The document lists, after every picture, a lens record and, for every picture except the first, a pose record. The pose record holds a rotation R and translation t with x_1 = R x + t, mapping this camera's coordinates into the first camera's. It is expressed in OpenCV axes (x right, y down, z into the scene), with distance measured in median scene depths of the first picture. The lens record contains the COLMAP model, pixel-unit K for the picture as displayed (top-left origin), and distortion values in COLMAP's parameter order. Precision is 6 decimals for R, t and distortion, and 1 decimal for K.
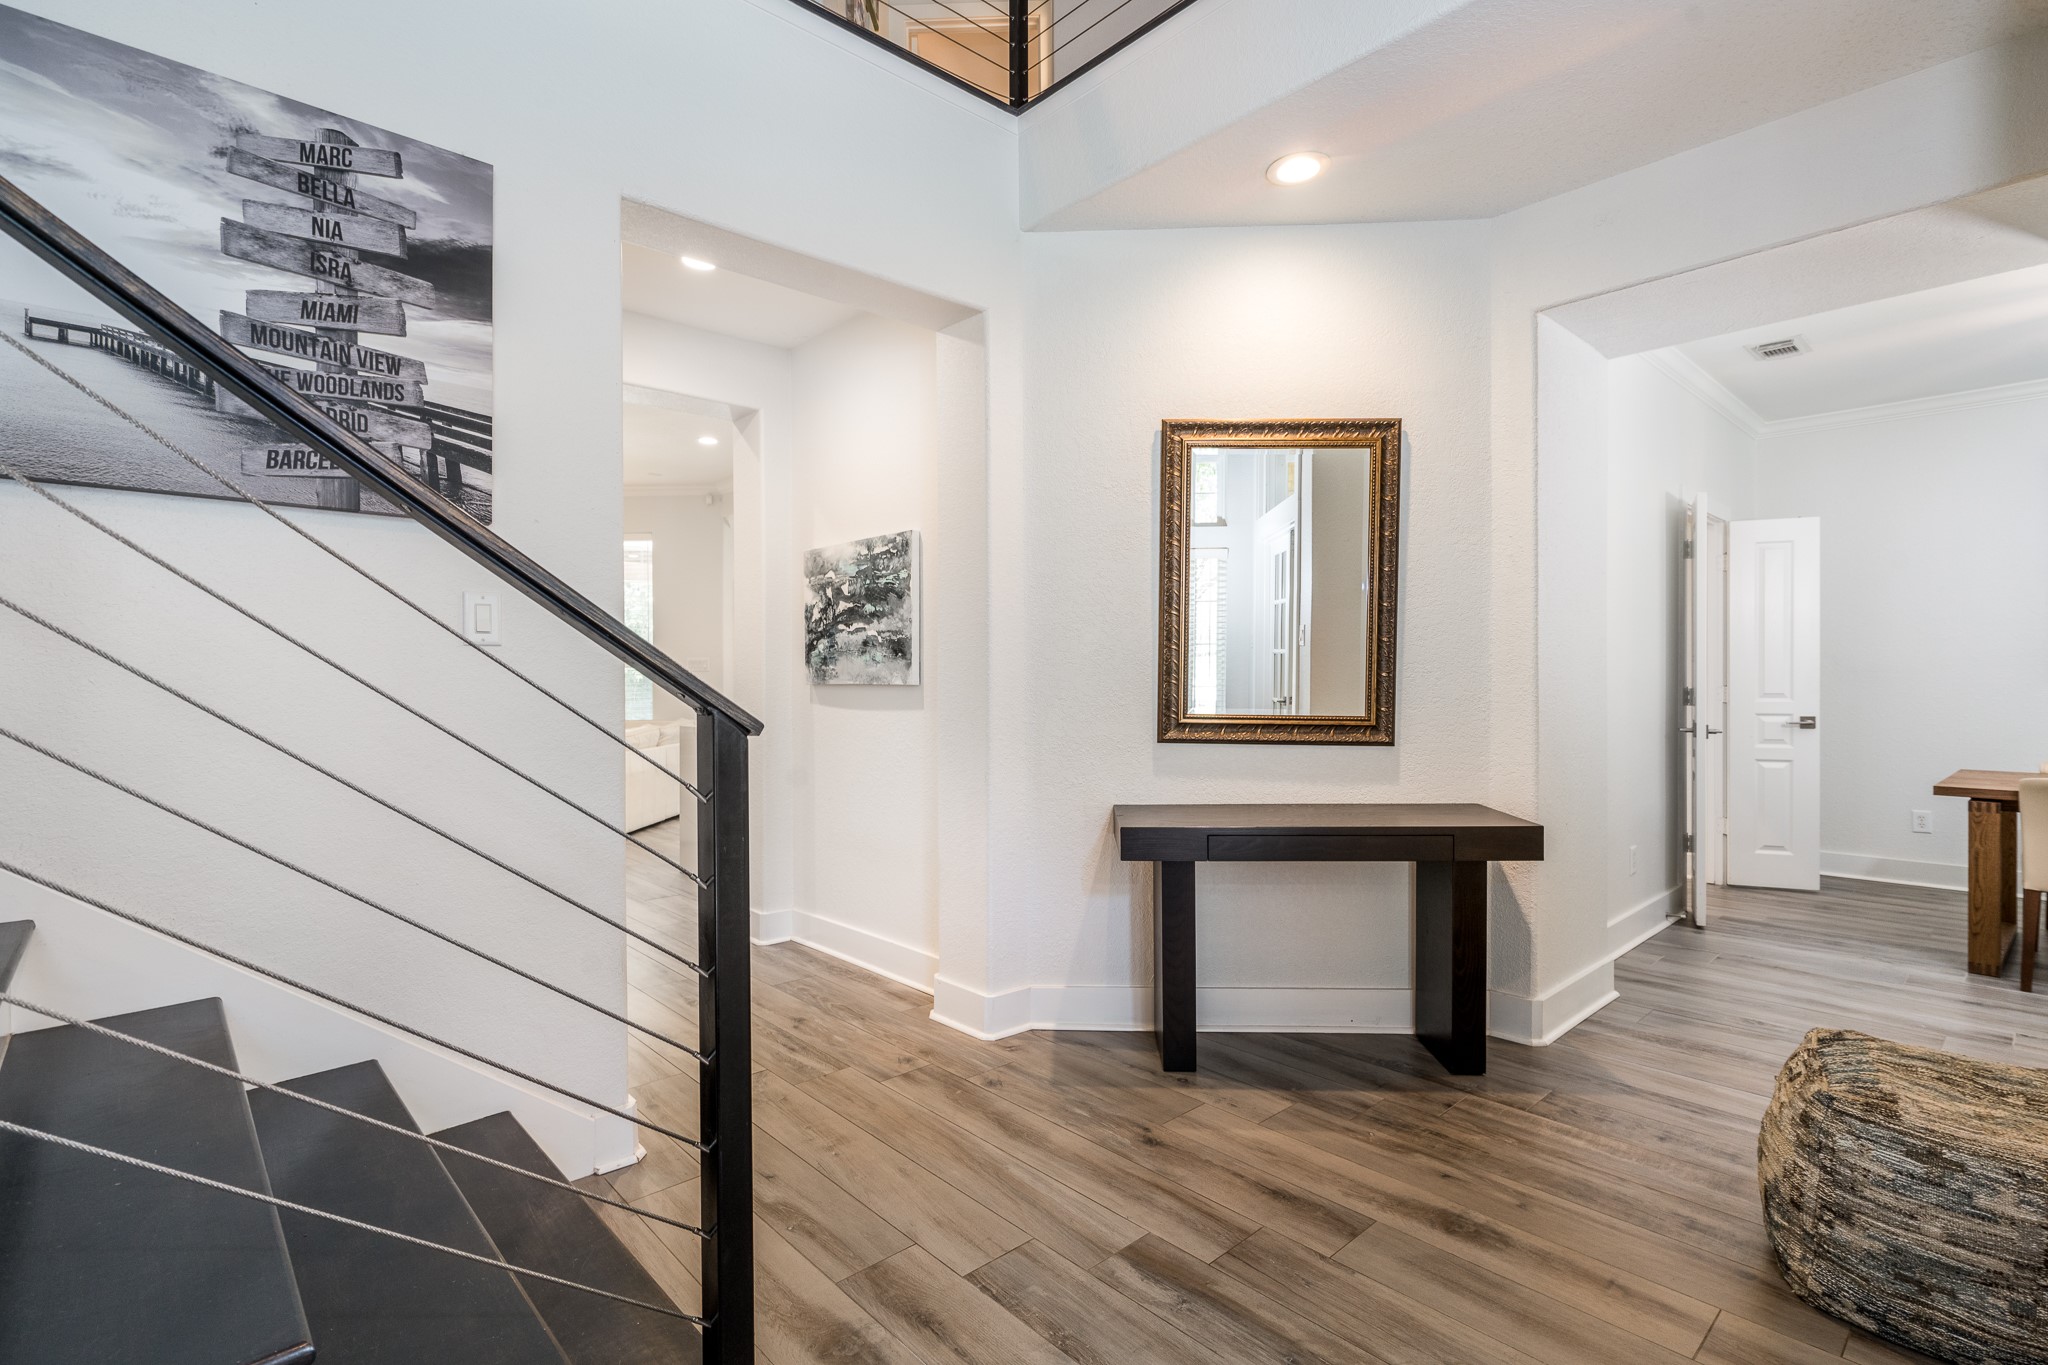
lens RADIAL K [[969.2, 0, 1027.2], [0, 969.2, 677.9], [0, 0, 1]] dist [0.007764, -0.001530]
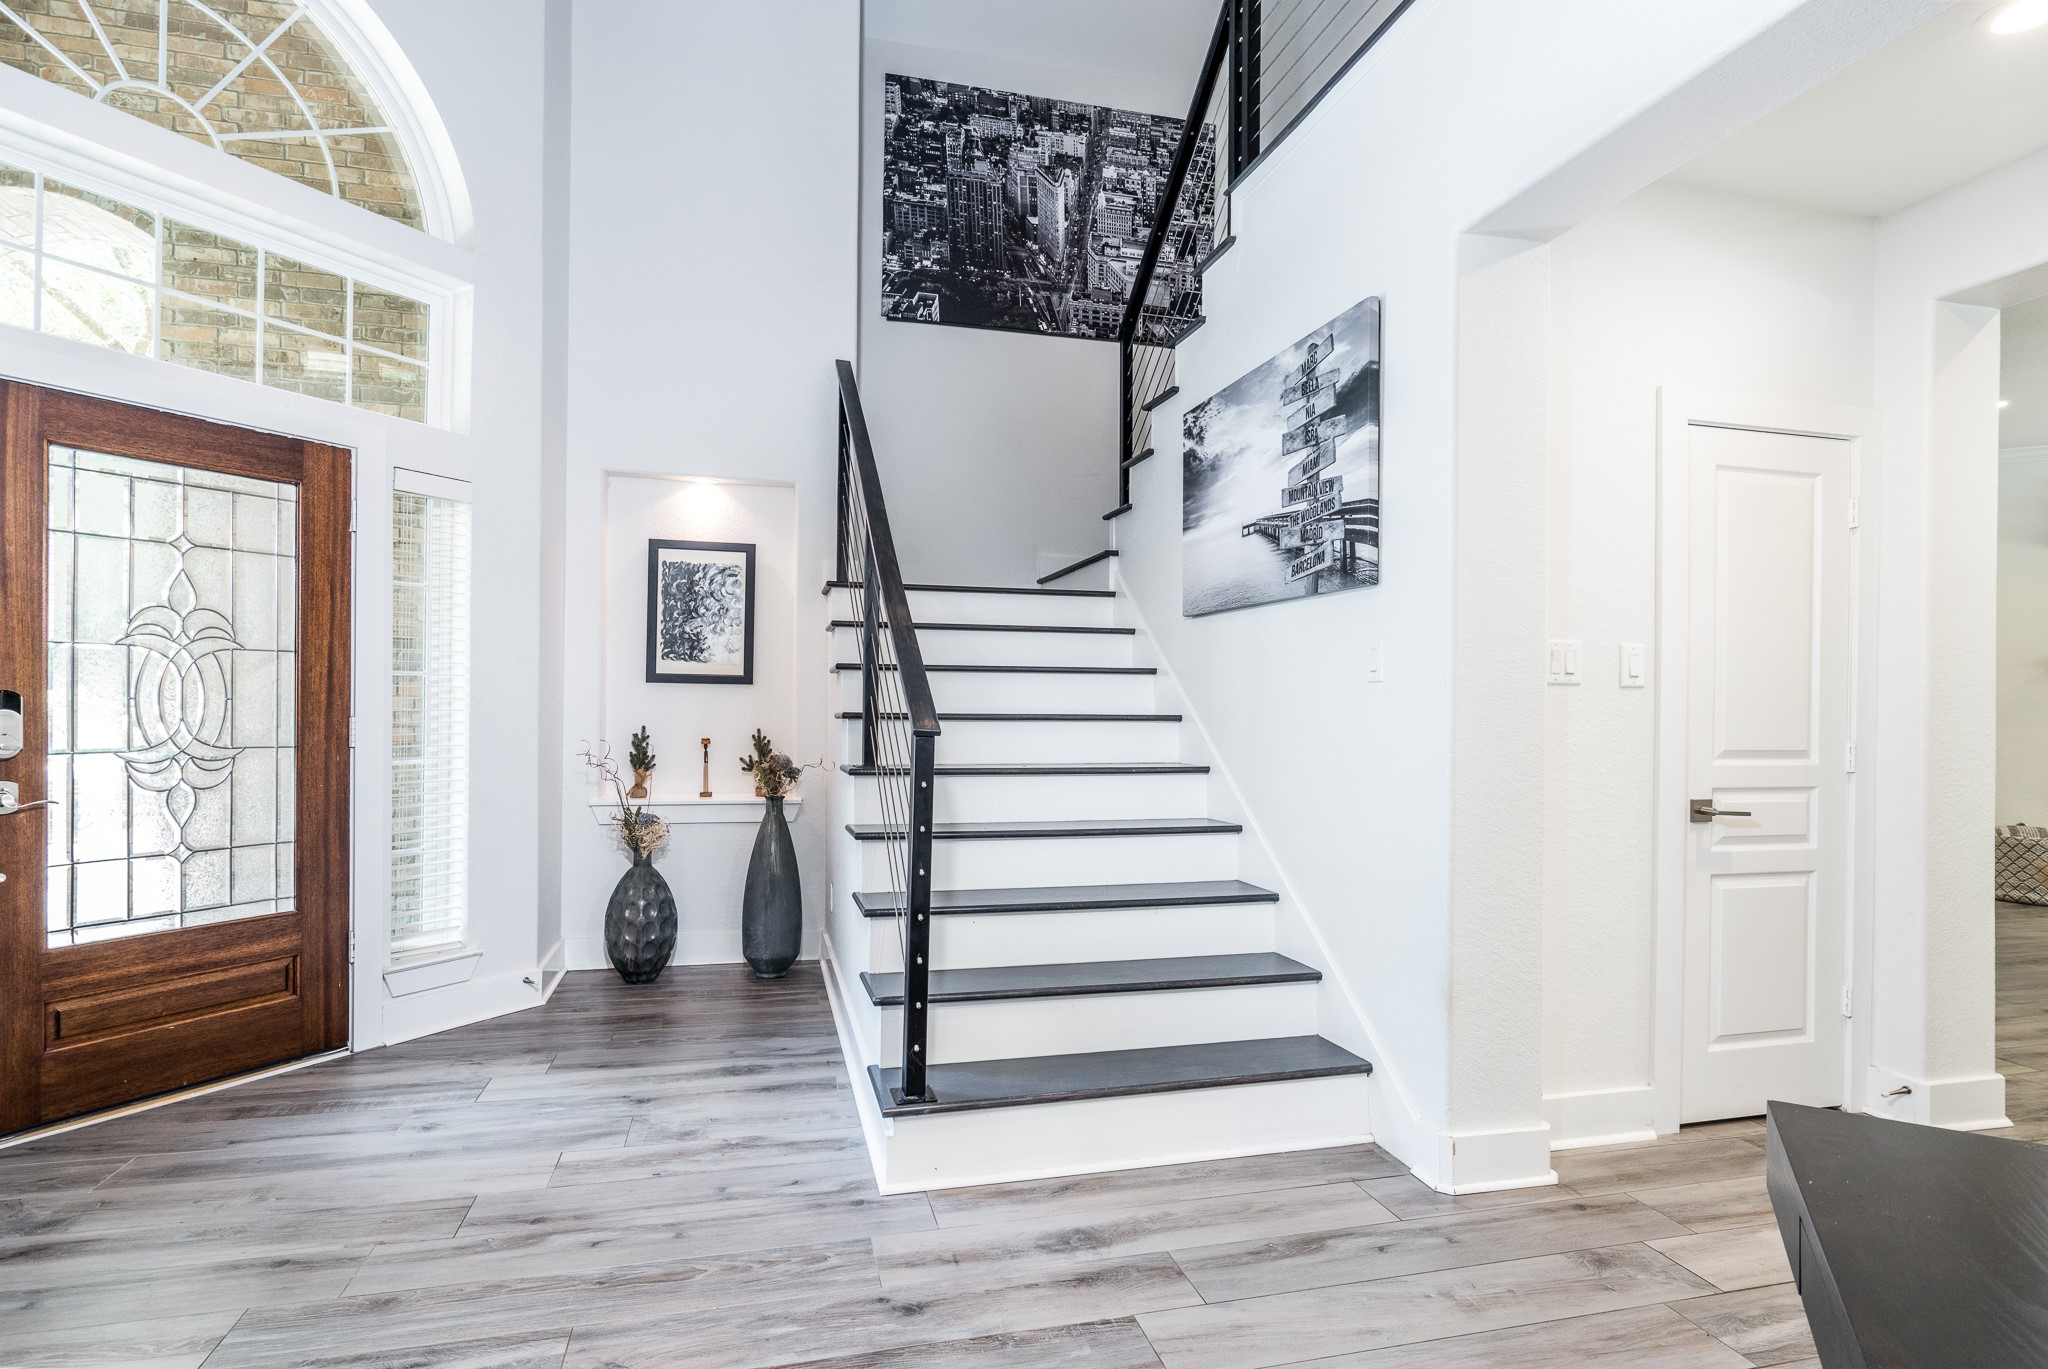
lens RADIAL K [[969.2, 0, 1019.0], [0, 969.2, 694.9], [0, 0, 1]] dist [0.007764, -0.001530]
pose [[-0.454103, -0.002803, -0.890945, 0.818679], [-0.007038, 0.999975, 0.000441, -0.015746], [0.890921, 0.006471, -0.454112, 1.259163]]
